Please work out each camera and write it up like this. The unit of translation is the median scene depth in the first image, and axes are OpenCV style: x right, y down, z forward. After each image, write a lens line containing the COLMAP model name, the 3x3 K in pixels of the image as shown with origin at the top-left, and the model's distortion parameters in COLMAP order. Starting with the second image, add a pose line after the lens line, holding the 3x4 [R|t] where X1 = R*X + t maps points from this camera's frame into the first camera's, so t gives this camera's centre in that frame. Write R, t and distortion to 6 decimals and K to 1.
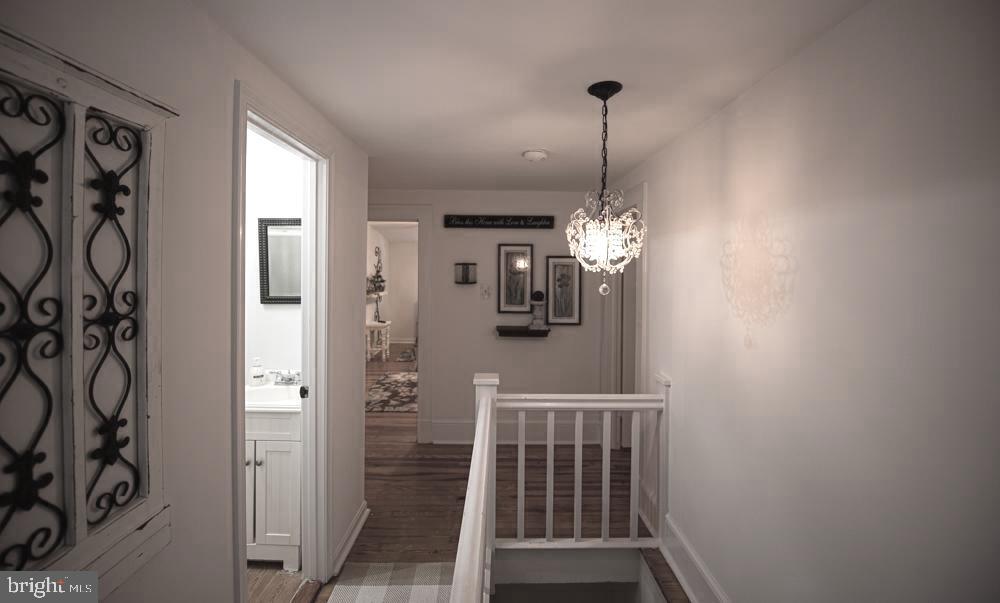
lens RADIAL K [[401.9, 0, 499.2], [0, 401.9, 270.4], [0, 0, 1]] dist [-0.002079, -0.009808]
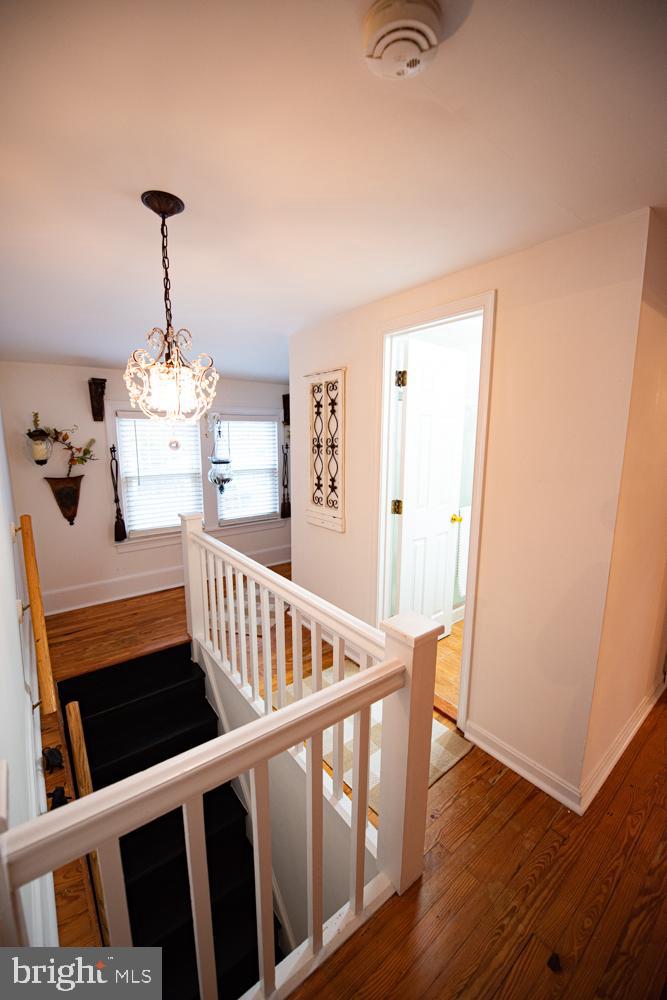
lens RADIAL K [[397.6, 0, 336.6], [0, 397.6, 502.3], [0, 0, 1]] dist [-0.020578, -0.000960]
pose [[-0.789532, 0.083471, -0.608007, 0.429991], [-0.020879, 0.986481, 0.162543, 0.020645], [0.613355, 0.141027, -0.777115, 1.579879]]
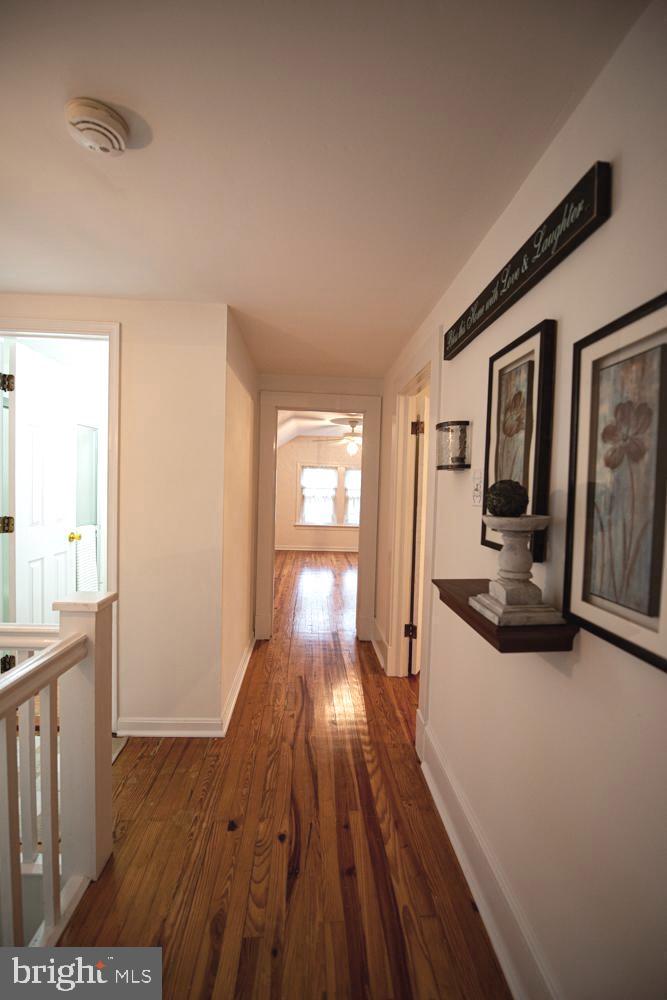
lens RADIAL K [[397.6, 0, 336.6], [0, 397.6, 502.3], [0, 0, 1]] dist [-0.020578, -0.000960]
pose [[0.059066, 0.030111, -0.997800, 0.662466], [-0.034377, 0.999013, 0.028112, 0.112655], [0.997662, 0.032641, 0.060042, 1.573931]]
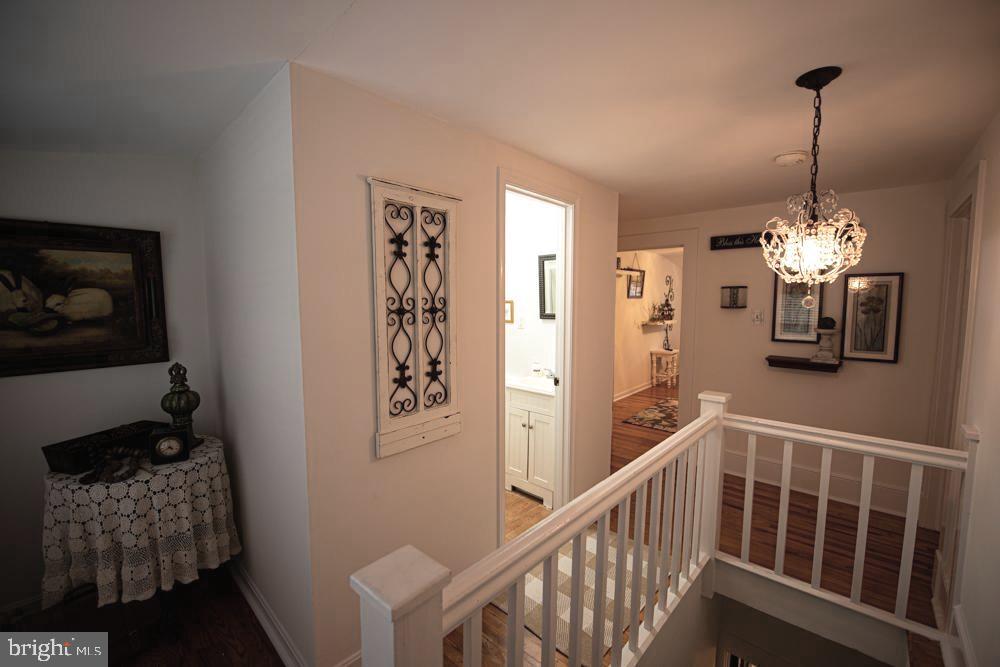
lens RADIAL K [[409.0, 0, 500.0], [0, 409.0, 333.5], [0, 0, 1]] dist [-0.020779, -0.000624]
pose [[0.731364, 0.044739, -0.680518, 0.311020], [0.004050, 0.997543, 0.069934, 0.042640], [0.681975, -0.053904, 0.729386, -0.134371]]
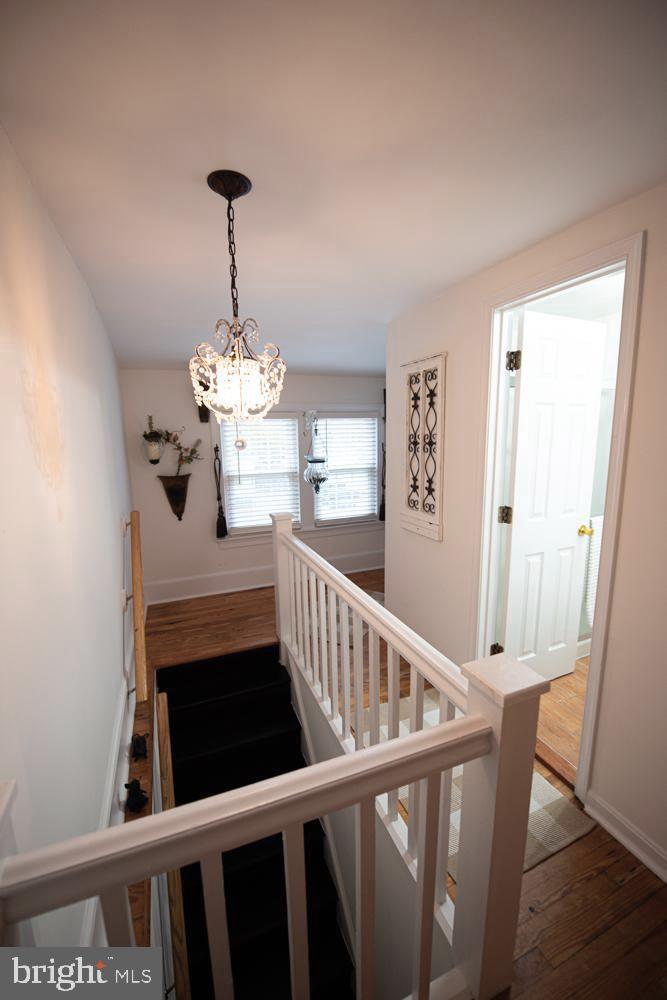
lens RADIAL K [[409.0, 0, 333.7], [0, 409.0, 502.4], [0, 0, 1]] dist [-0.020779, -0.000624]
pose [[-0.927800, 0.062906, -0.367736, 0.331215], [0.000600, 0.985932, 0.167145, 0.022853], [0.373077, 0.154856, -0.914786, 1.534313]]
